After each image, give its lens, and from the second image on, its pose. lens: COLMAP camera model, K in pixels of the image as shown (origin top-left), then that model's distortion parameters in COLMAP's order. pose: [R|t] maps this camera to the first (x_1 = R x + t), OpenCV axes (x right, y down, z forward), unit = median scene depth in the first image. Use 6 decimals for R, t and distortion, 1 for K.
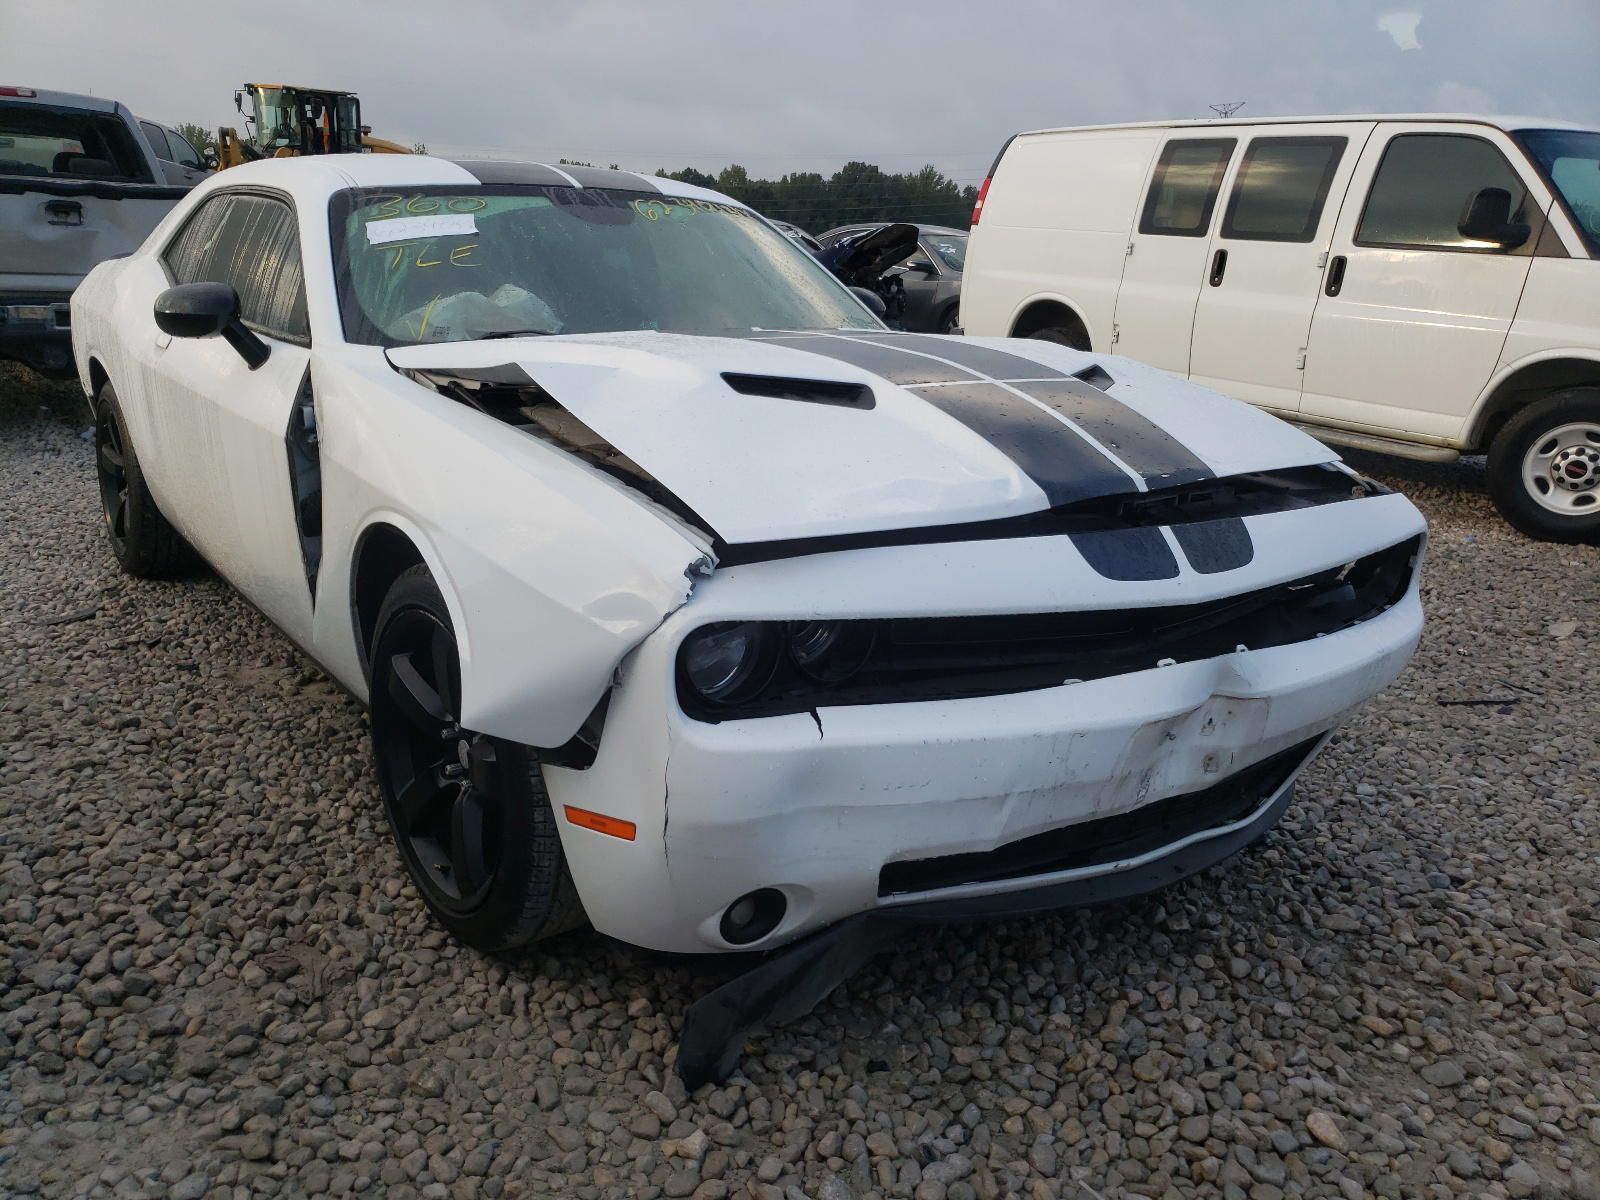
lens RADIAL K [[1217.4, 0, 794.3], [0, 1217.4, 601.3], [0, 0, 1]] dist [-0.001590, 0.029852]
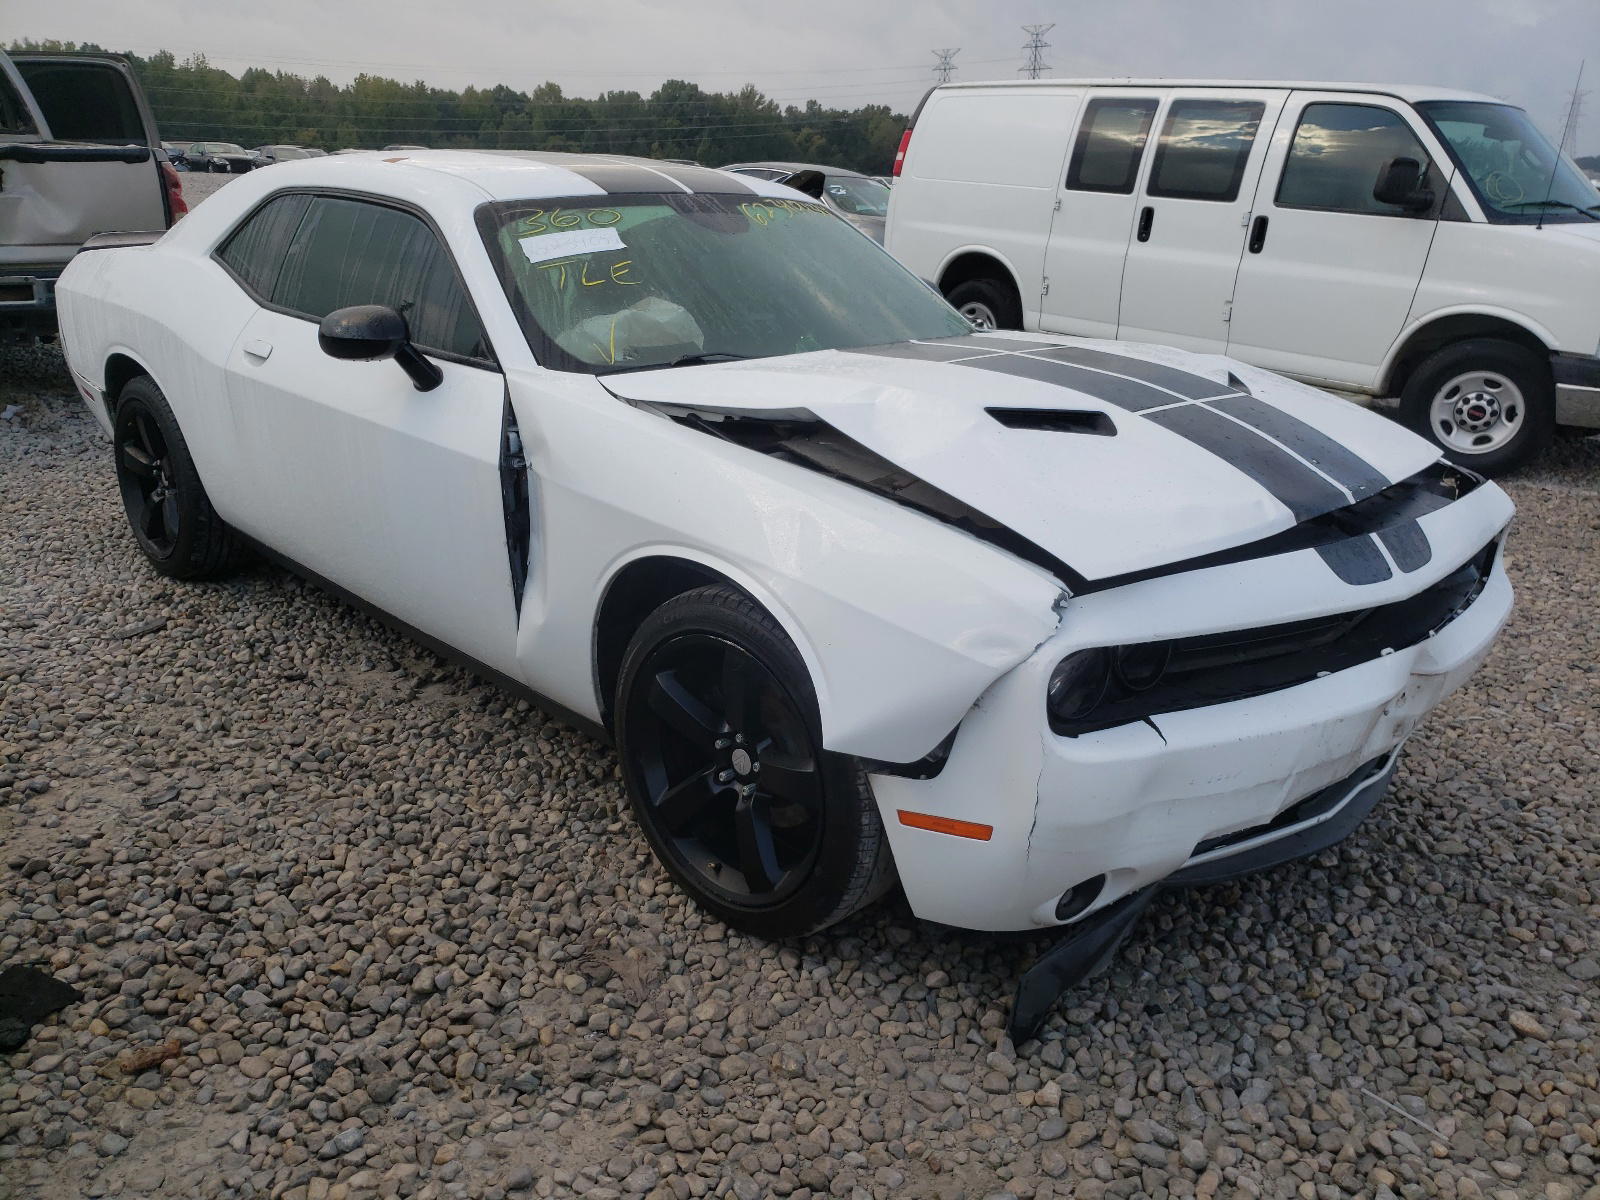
lens RADIAL K [[1217.4, 0, 803.1], [0, 1217.4, 598.3], [0, 0, 1]] dist [-0.001590, 0.029852]
pose [[0.988088, -0.051616, 0.144976, -0.354281], [0.043003, 0.997154, 0.061925, -0.083014], [-0.147760, -0.054953, 0.987495, -0.066646]]
